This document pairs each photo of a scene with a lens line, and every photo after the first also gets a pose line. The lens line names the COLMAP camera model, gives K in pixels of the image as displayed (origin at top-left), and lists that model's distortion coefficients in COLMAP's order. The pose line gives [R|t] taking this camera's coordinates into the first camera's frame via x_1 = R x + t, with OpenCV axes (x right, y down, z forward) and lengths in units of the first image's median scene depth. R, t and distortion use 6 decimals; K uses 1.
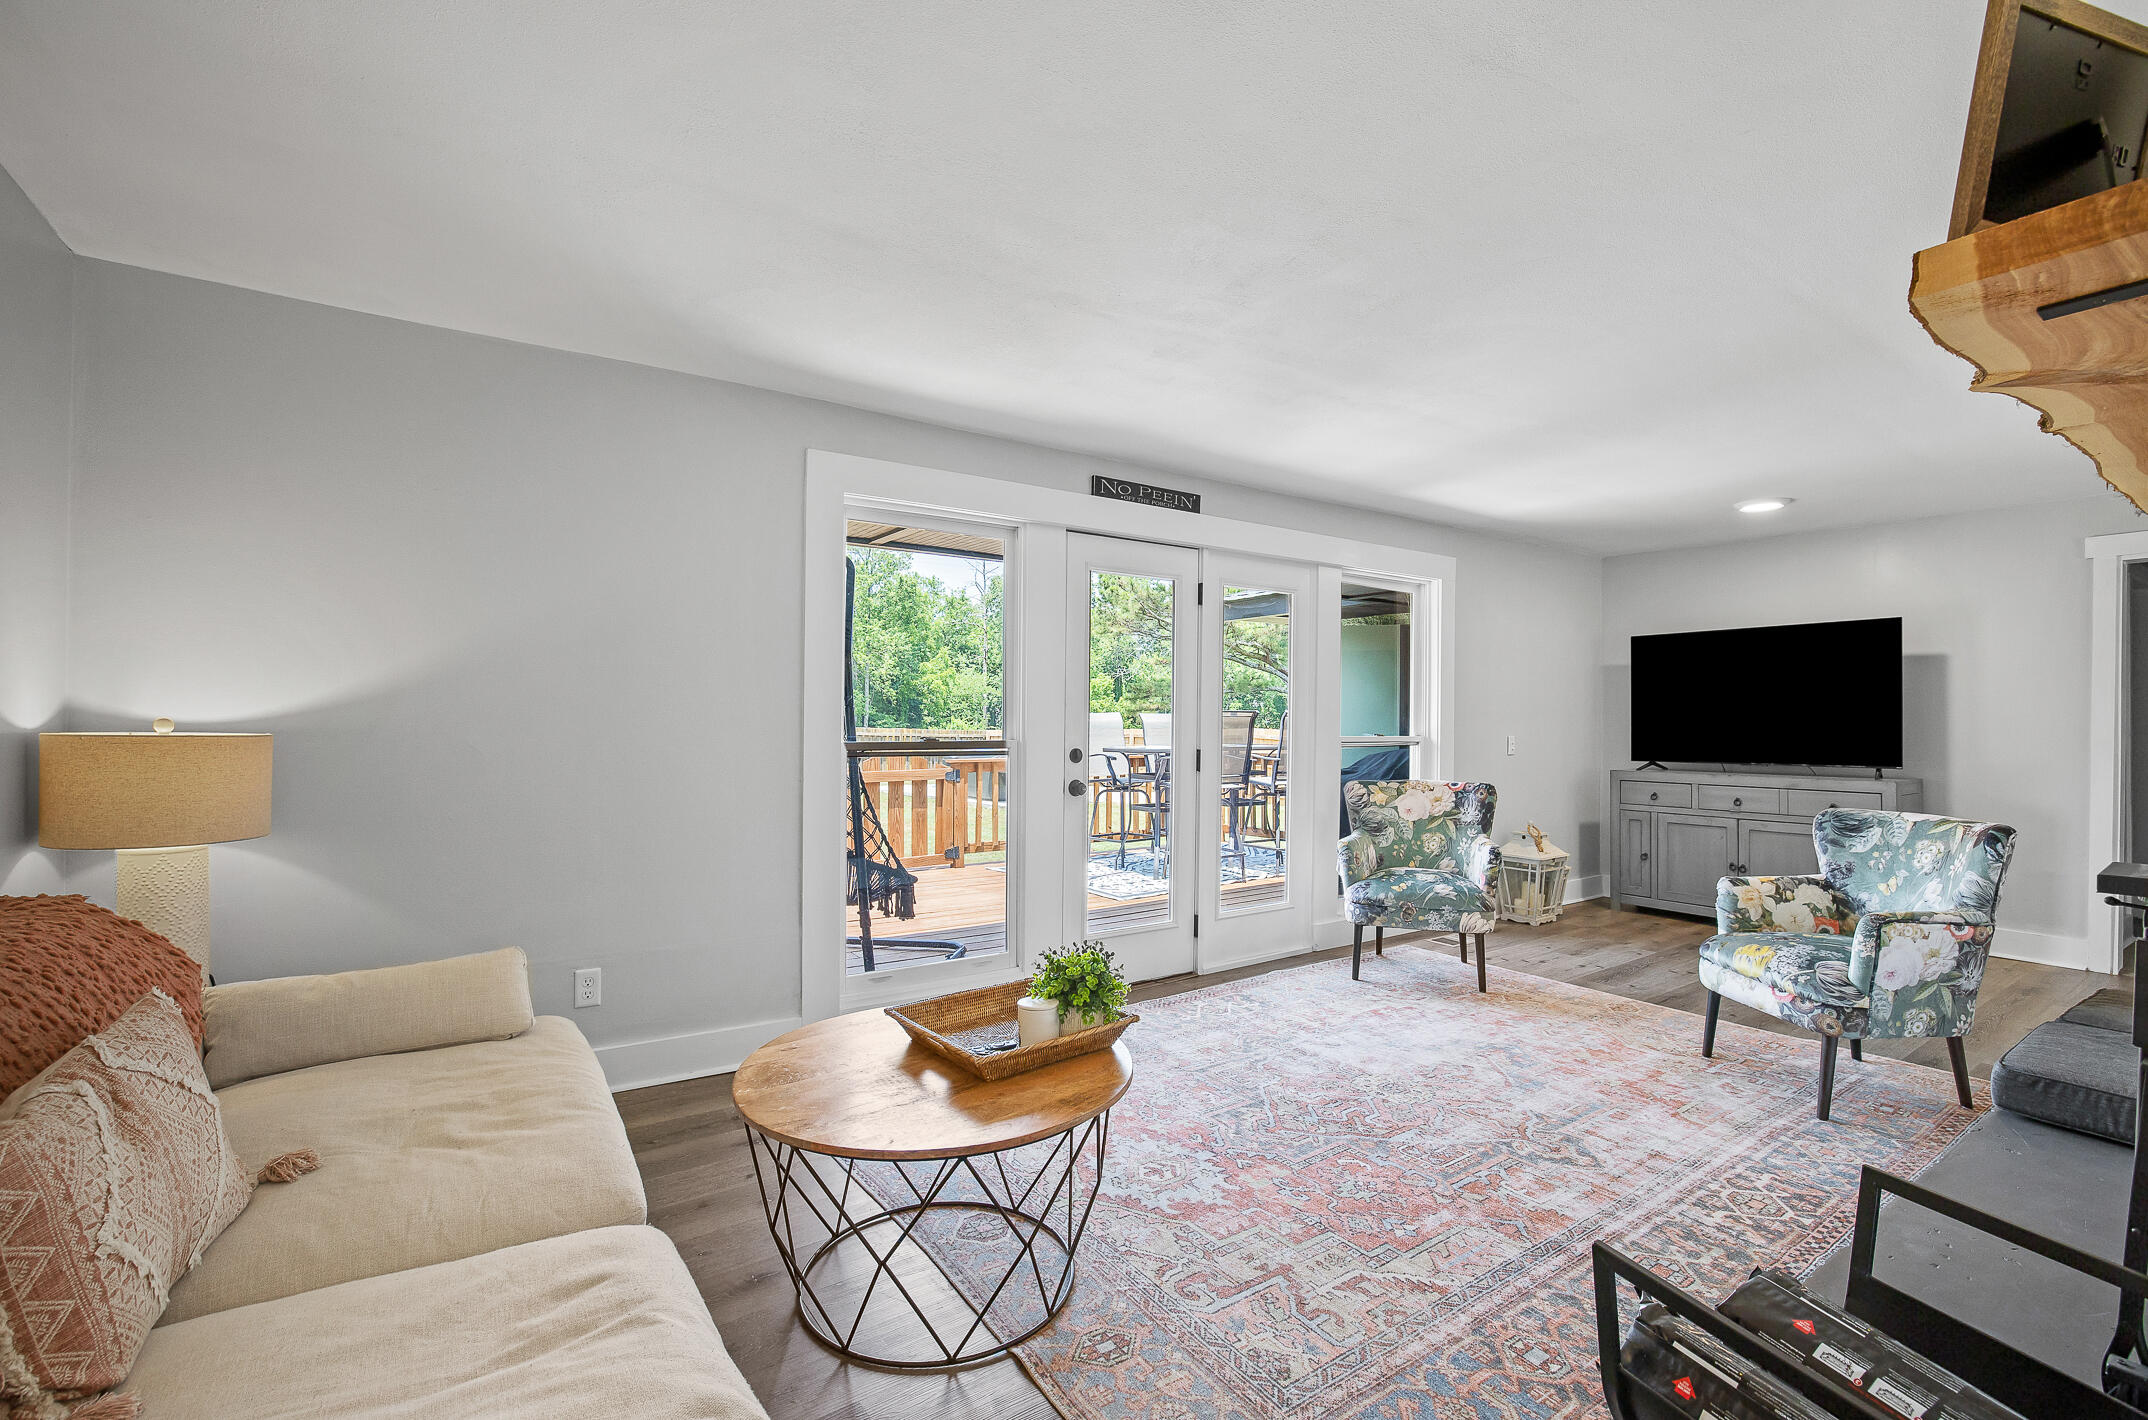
lens RADIAL K [[951.5, 0, 1093.9], [0, 951.5, 714.2], [0, 0, 1]] dist [-0.022335, 0.002519]
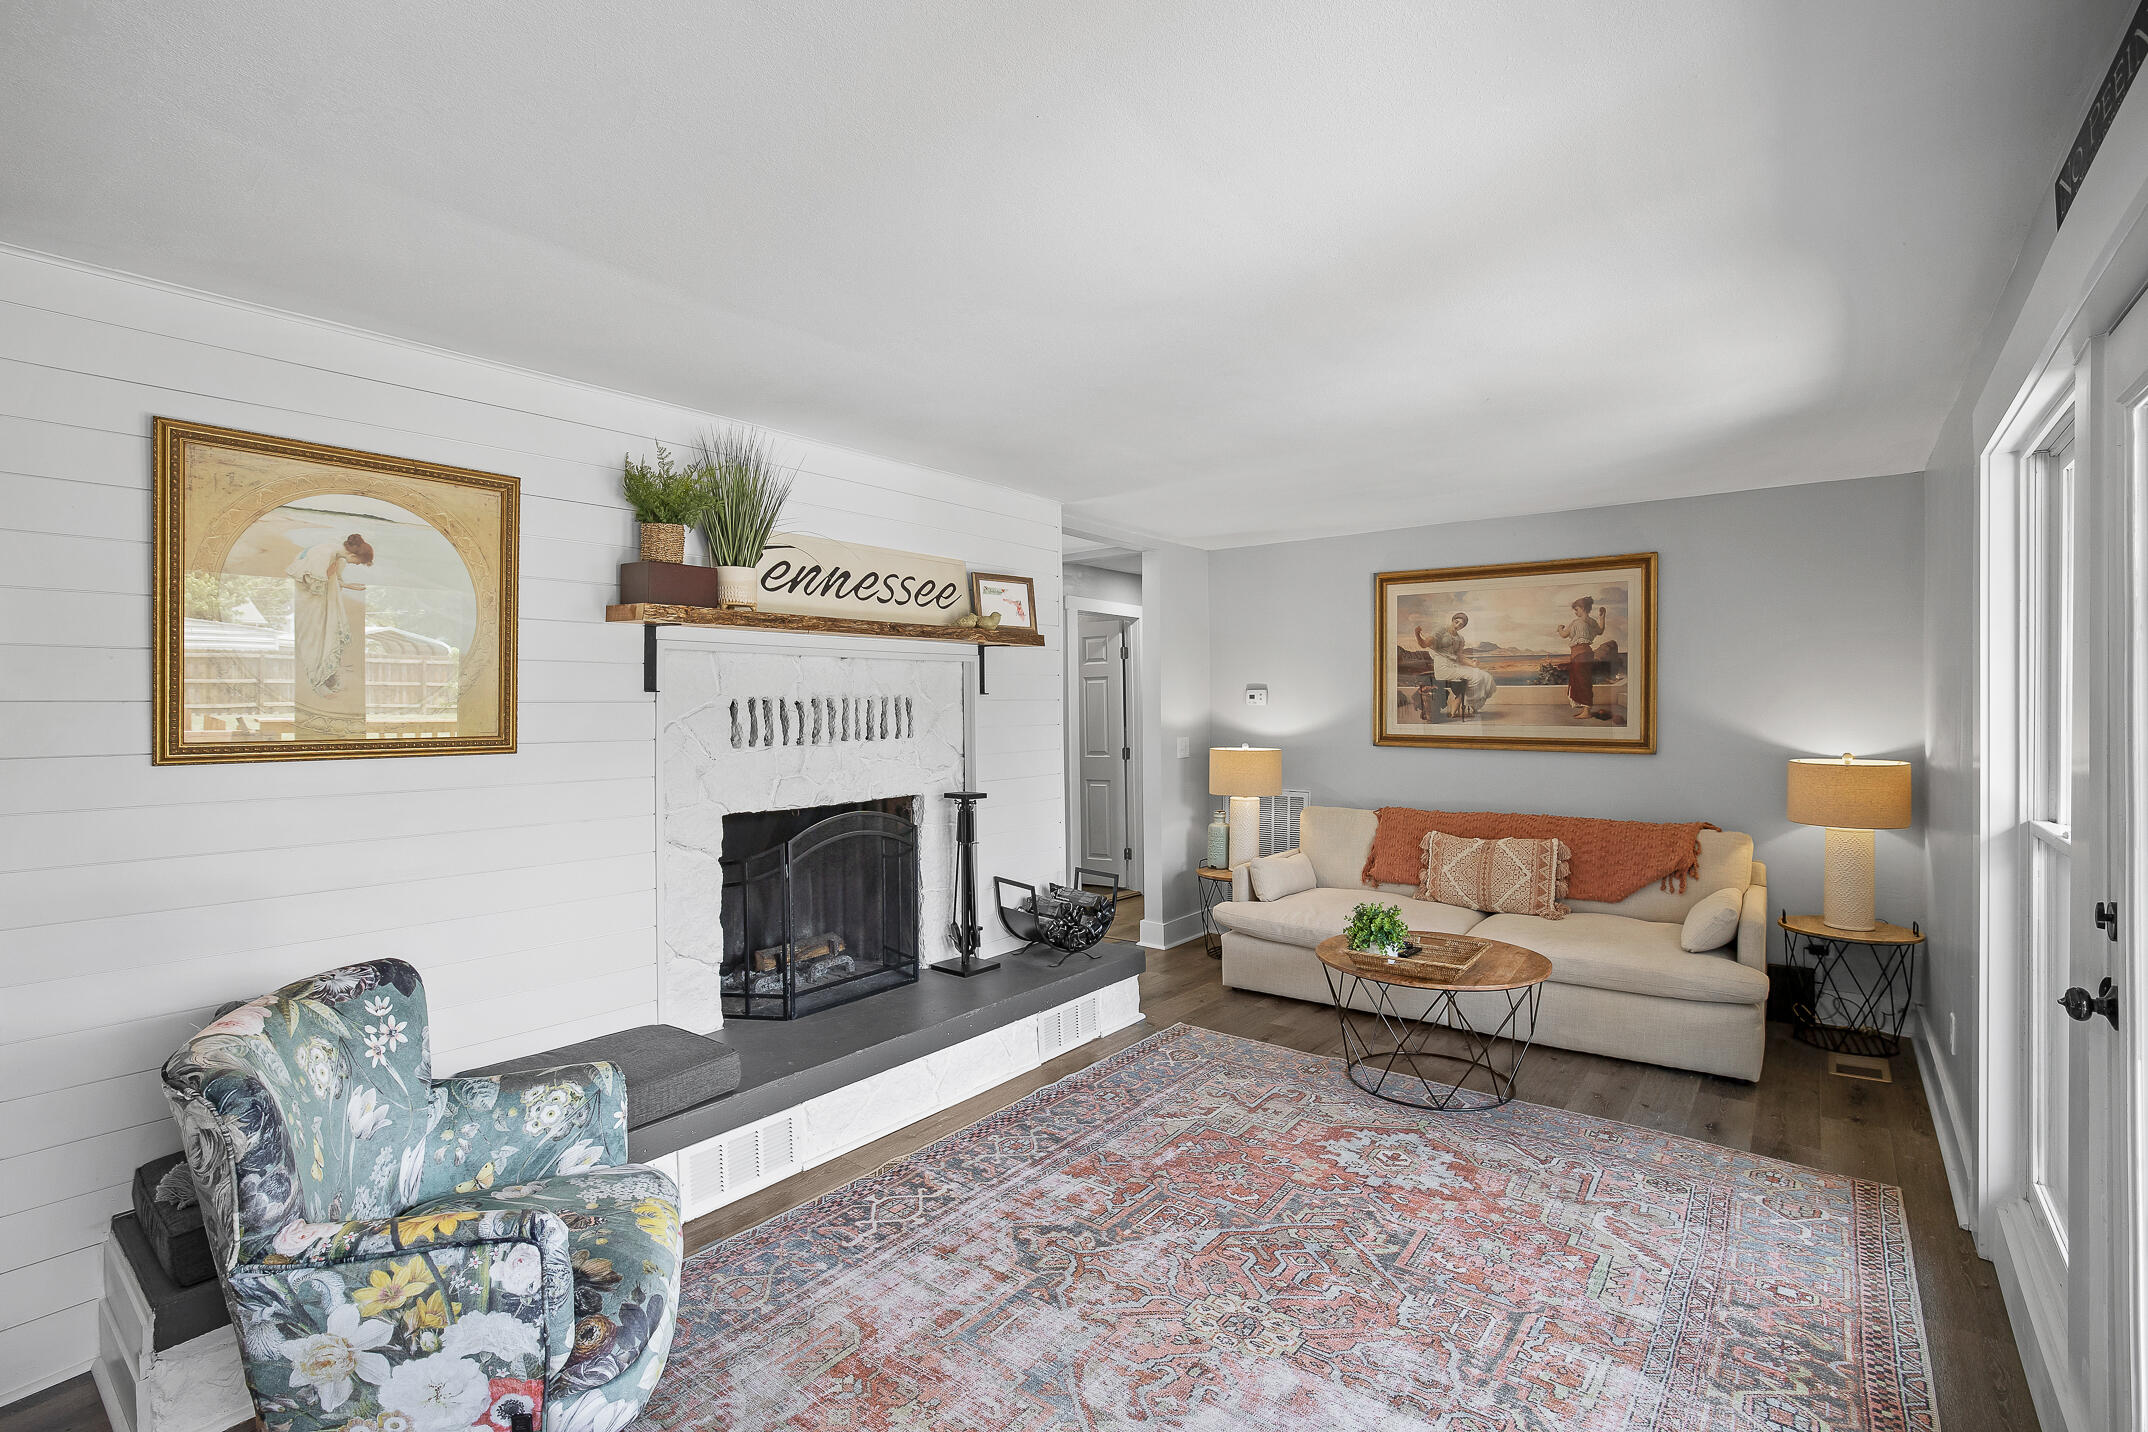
lens RADIAL K [[993.7, 0, 1068.5], [0, 993.7, 714.3], [0, 0, 1]] dist [-0.029147, 0.005954]
pose [[-0.957664, 0.000747, -0.287886, 0.515077], [-0.000110, 0.999996, 0.002959, -0.041577], [0.287887, 0.002866, -0.957660, 1.322439]]
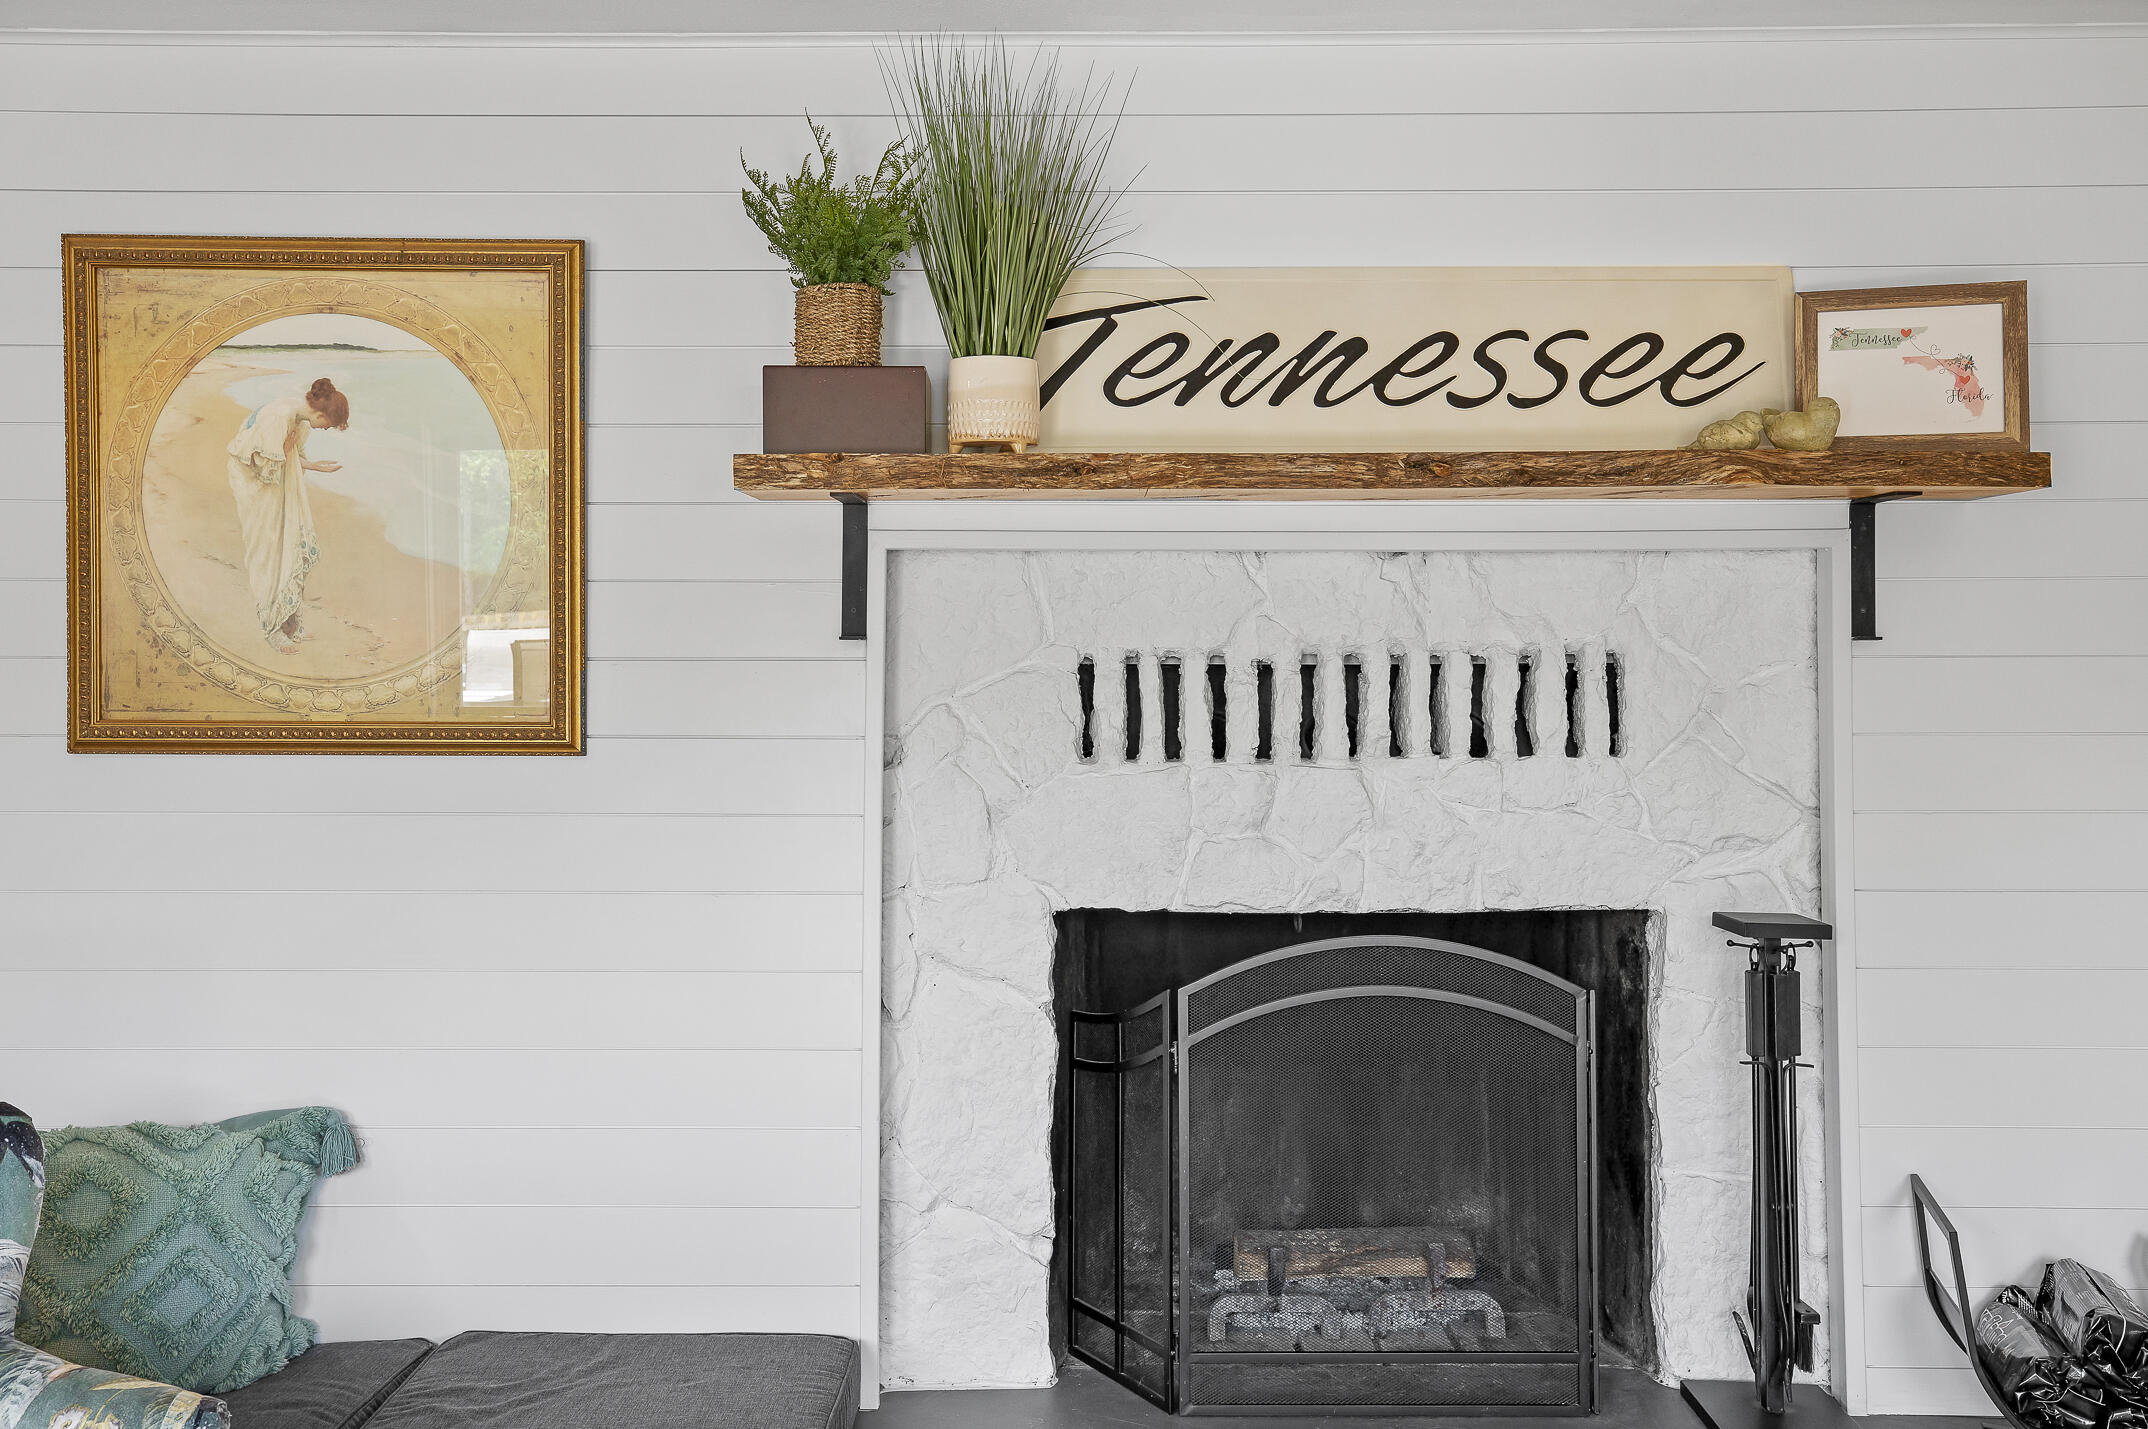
lens RADIAL K [[1825.3, 0, 1070.5], [0, 1825.3, 678.6], [0, 0, 1]] dist [0.038599, 0.024322]
pose [[-0.814080, -0.003626, 0.580742, 0.126458], [-0.009367, 0.999932, -0.006887, -0.037974], [-0.580678, -0.011047, -0.814059, 0.995029]]
